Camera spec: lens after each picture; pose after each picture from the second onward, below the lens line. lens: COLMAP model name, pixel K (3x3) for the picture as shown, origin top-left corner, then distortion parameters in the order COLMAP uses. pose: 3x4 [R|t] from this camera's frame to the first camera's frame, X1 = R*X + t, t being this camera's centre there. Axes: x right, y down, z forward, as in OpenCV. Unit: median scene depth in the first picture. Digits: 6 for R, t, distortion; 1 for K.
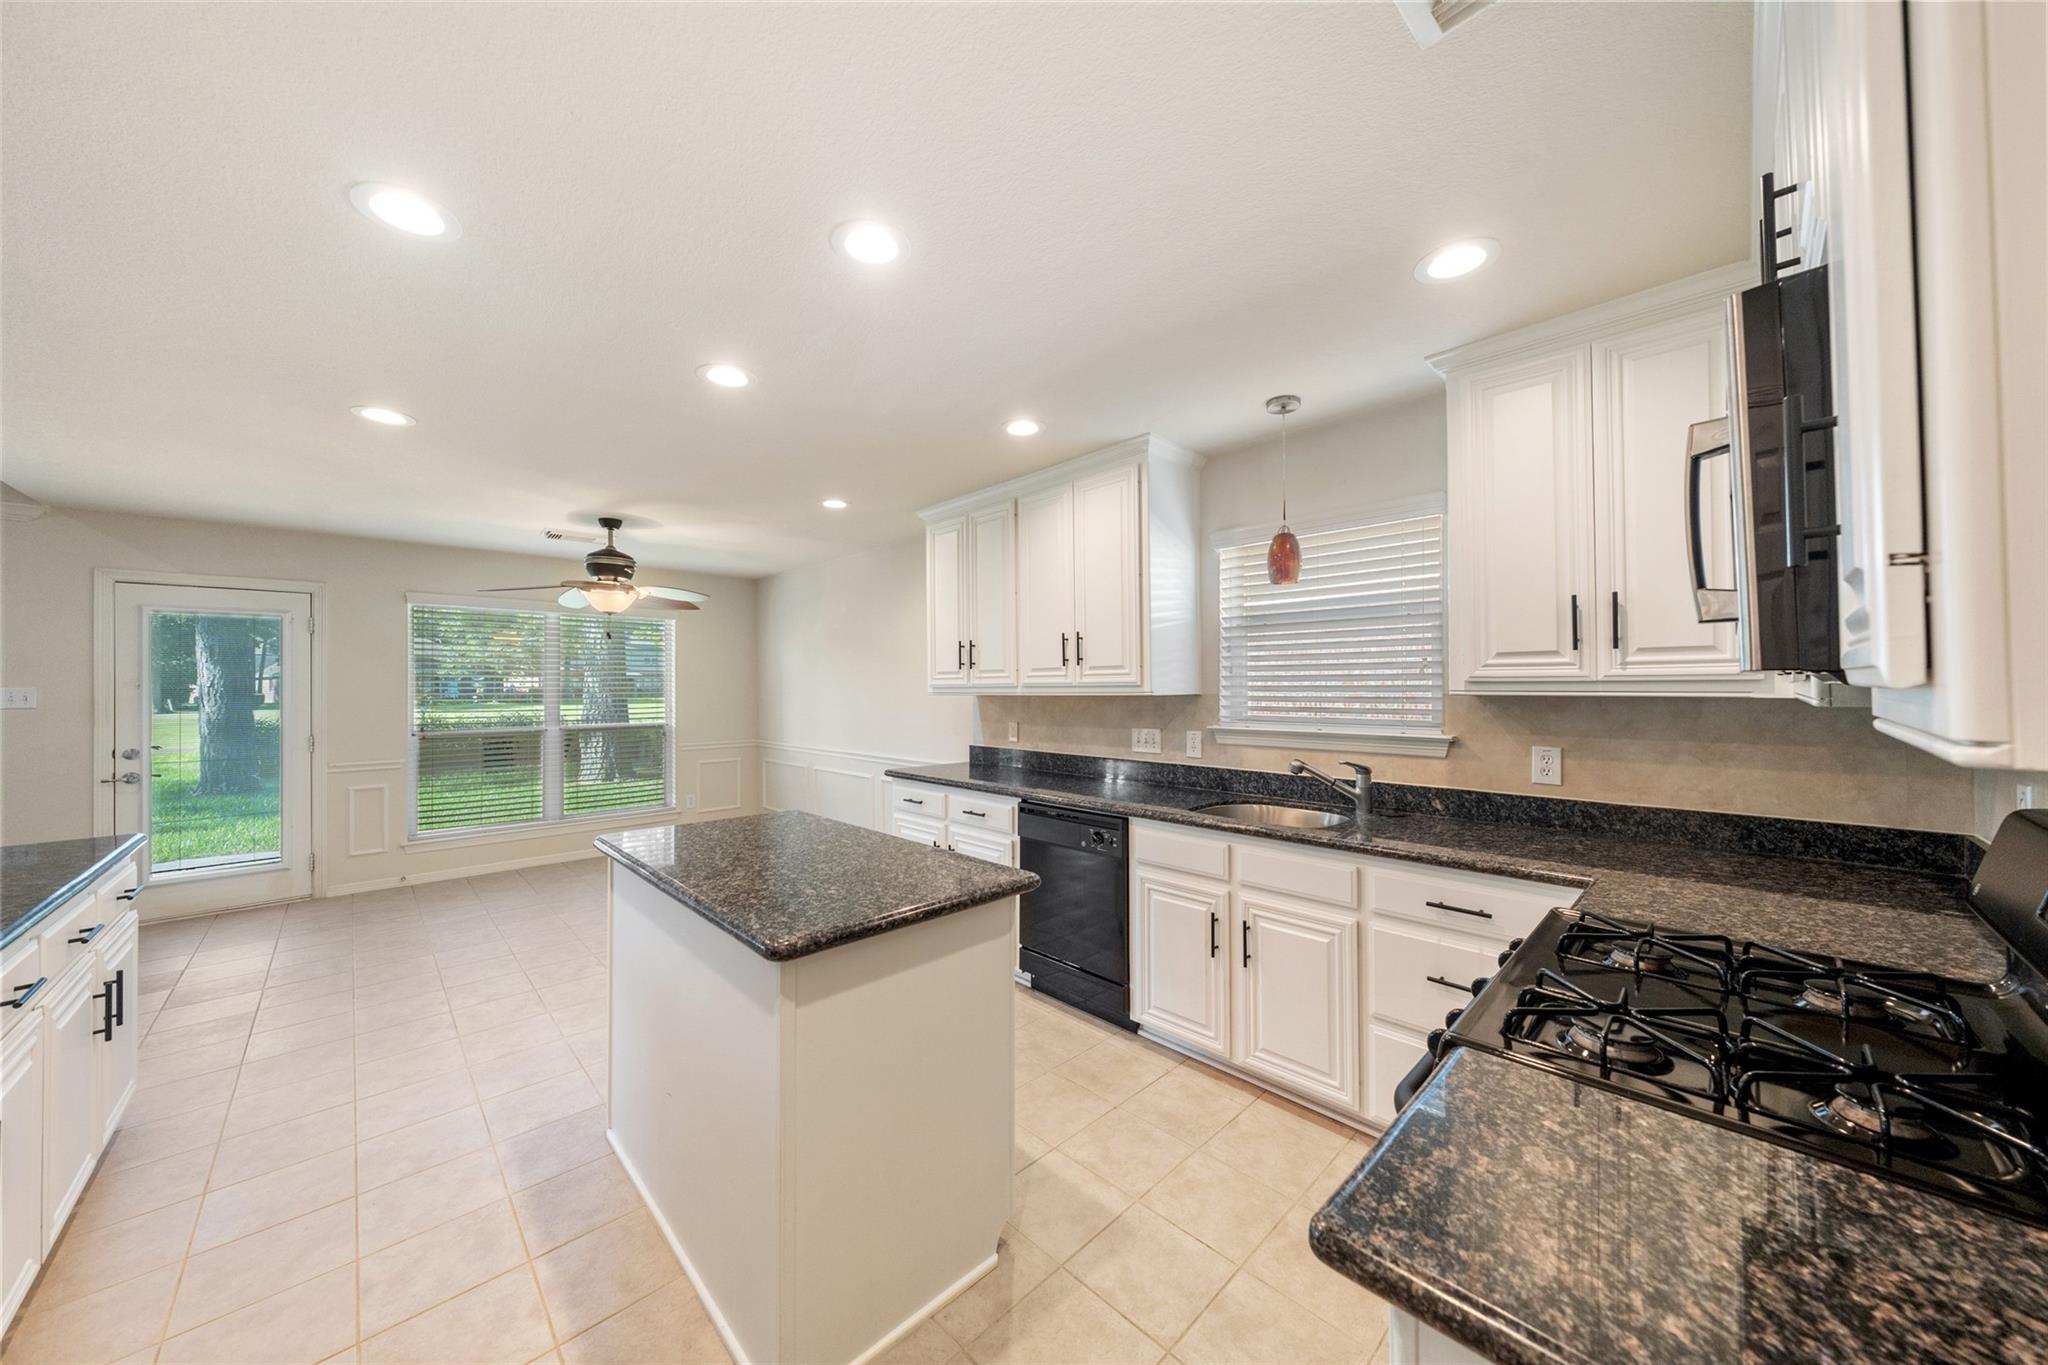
lens RADIAL K [[694.1, 0, 1016.6], [0, 694.1, 680.1], [0, 0, 1]] dist [-0.001015, 0.000028]
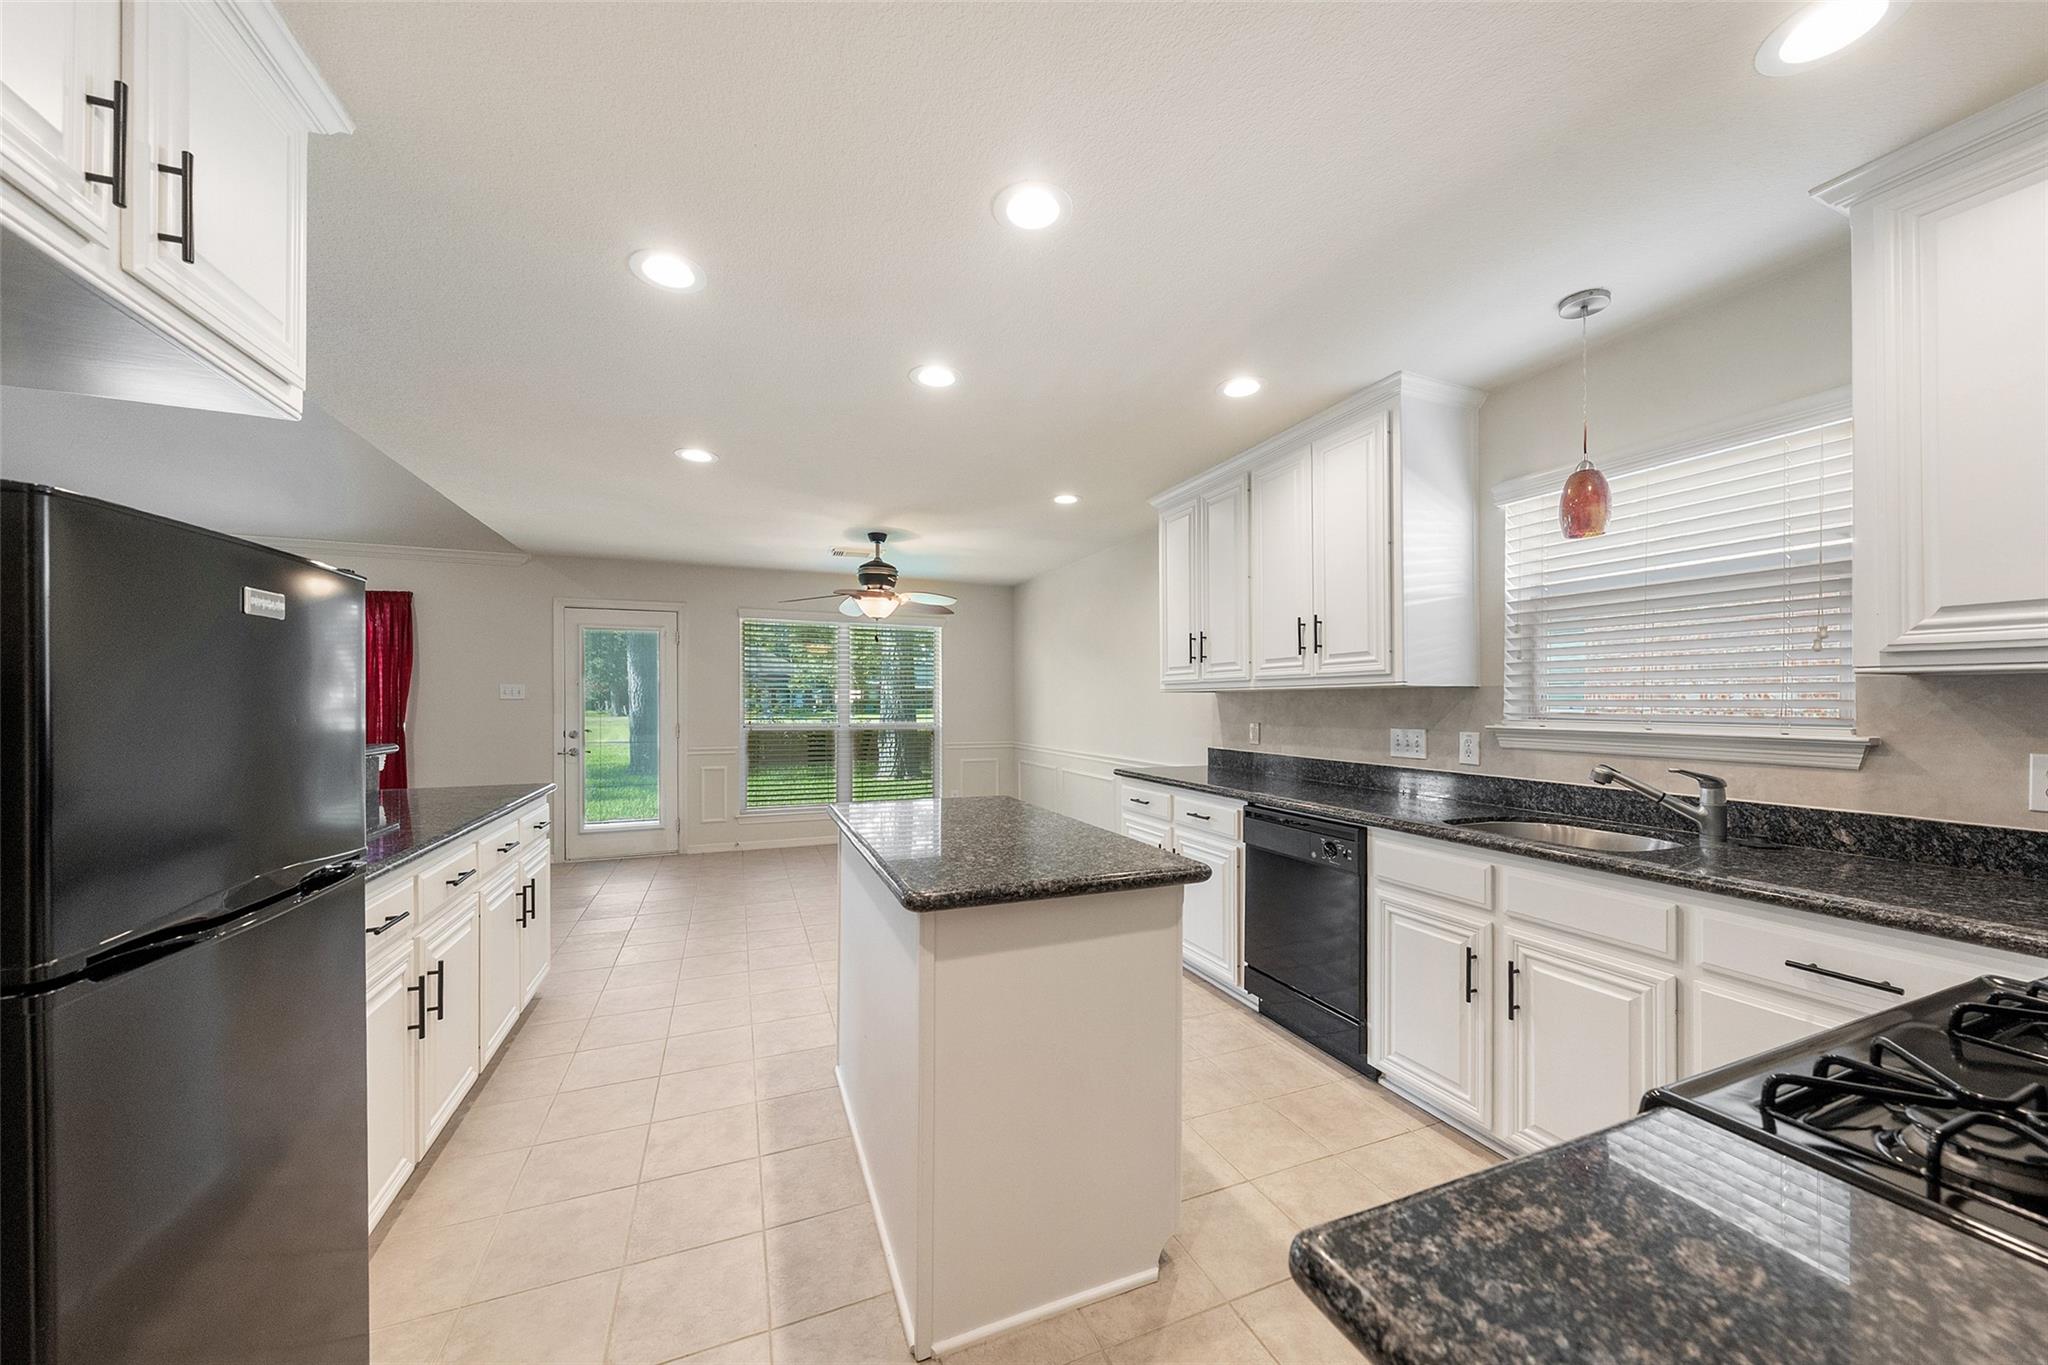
lens RADIAL K [[718.7, 0, 1030.7], [0, 718.7, 699.6], [0, 0, 1]] dist [-0.001245, -0.000192]
pose [[0.931102, 0.006782, -0.364695, 0.084367], [-0.004159, 0.999960, 0.007977, 0.031194], [0.364735, -0.005911, 0.931093, 0.024933]]
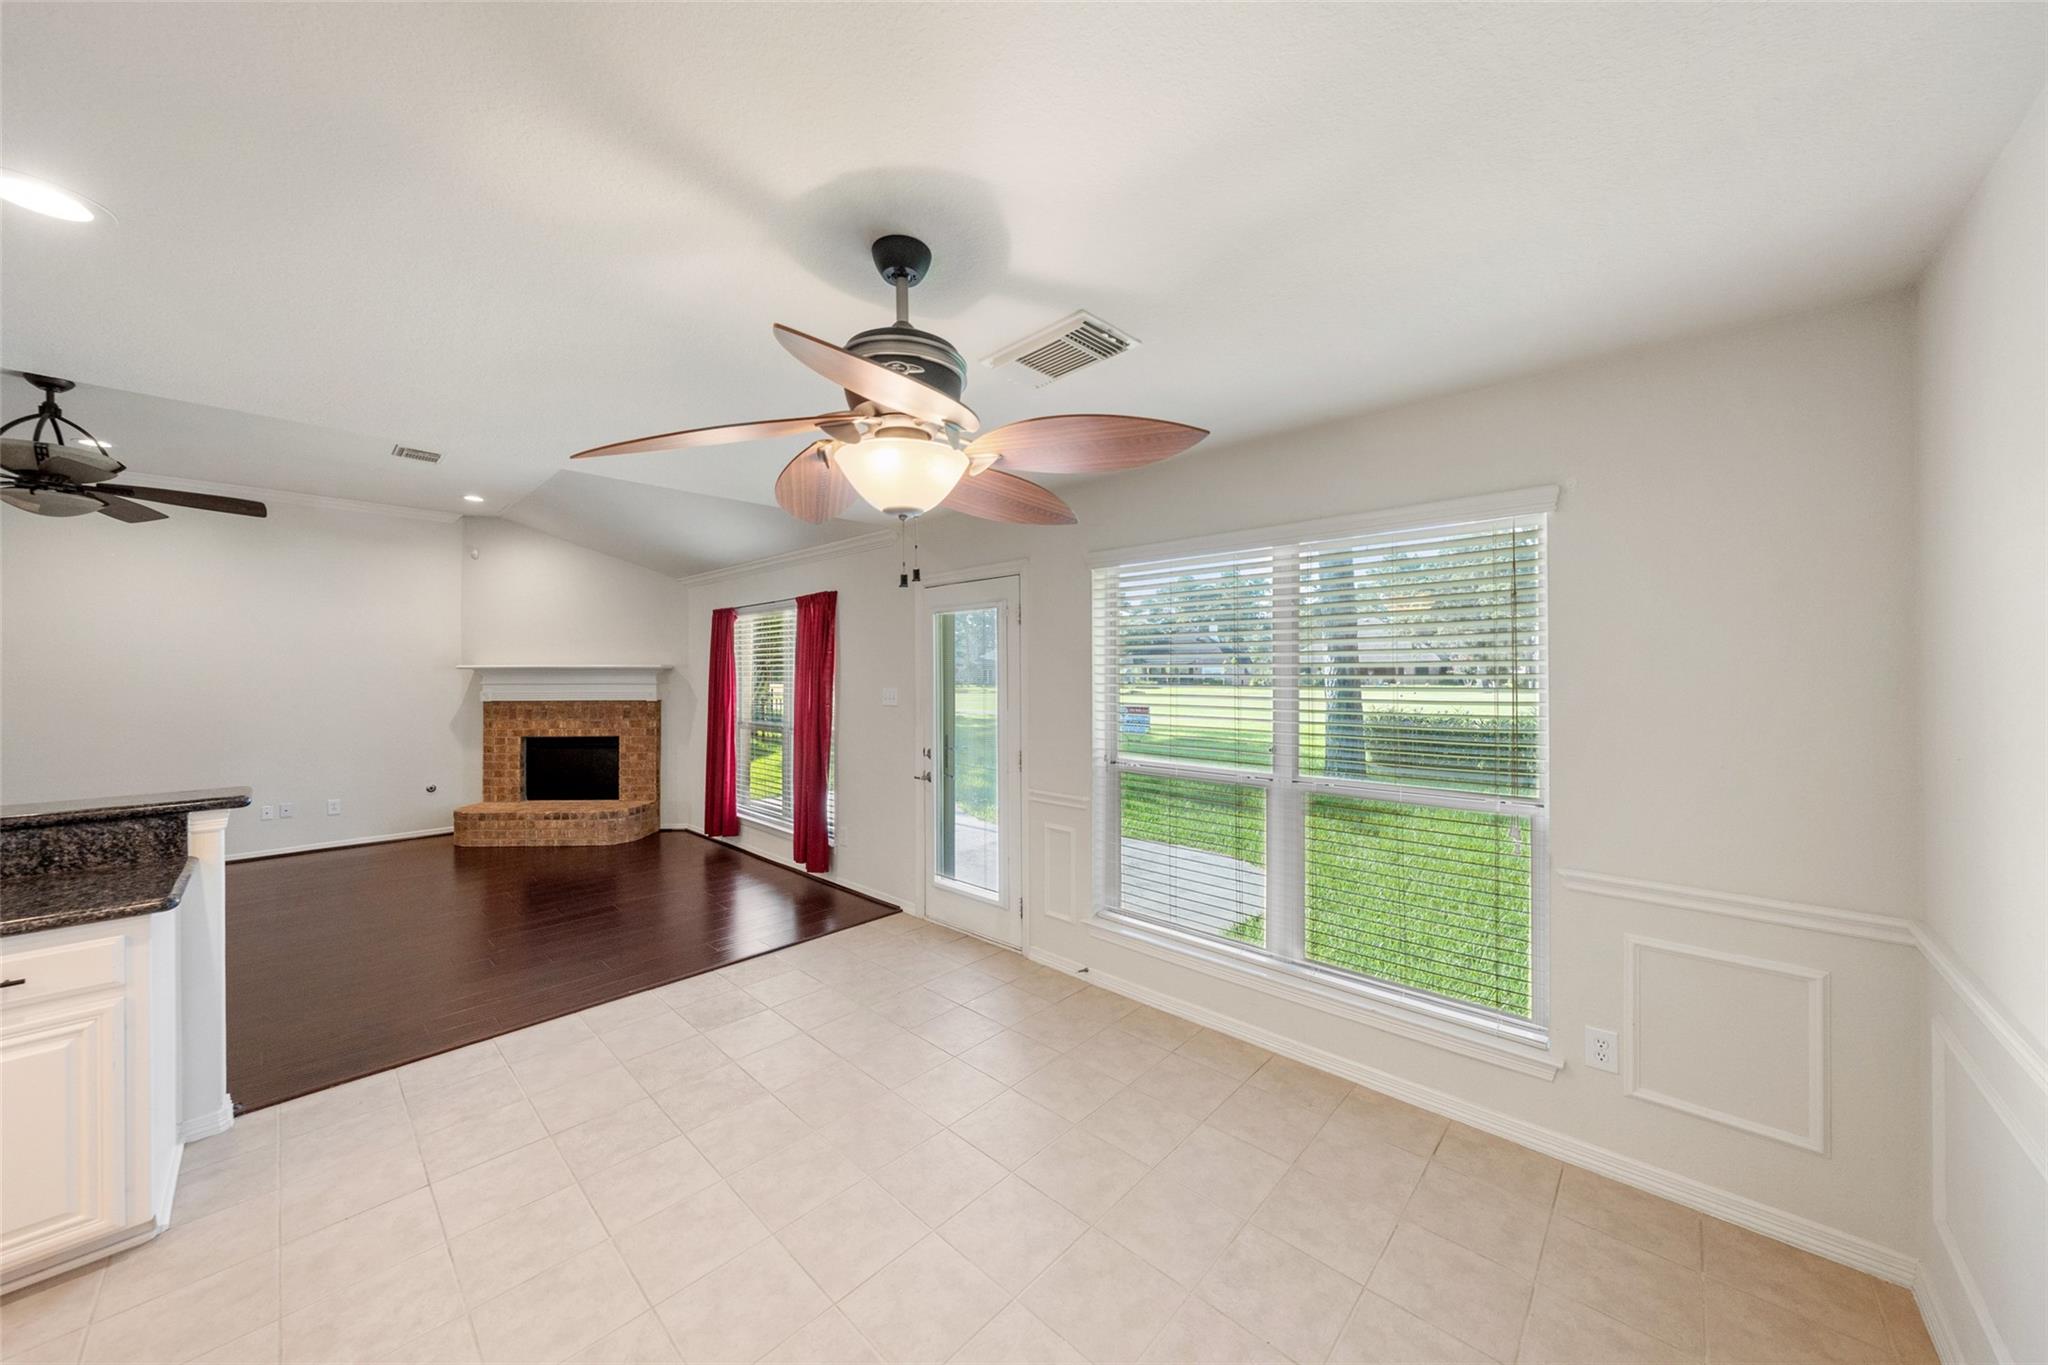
lens RADIAL K [[702.6, 0, 1024.7], [0, 702.6, 669.3], [0, 0, 1]] dist [-0.000785, 0.000014]
pose [[0.053588, -0.001940, -0.998561, -0.293903], [0.009878, 0.999950, -0.001412, -0.020423], [0.998514, -0.009788, 0.053604, 1.405005]]
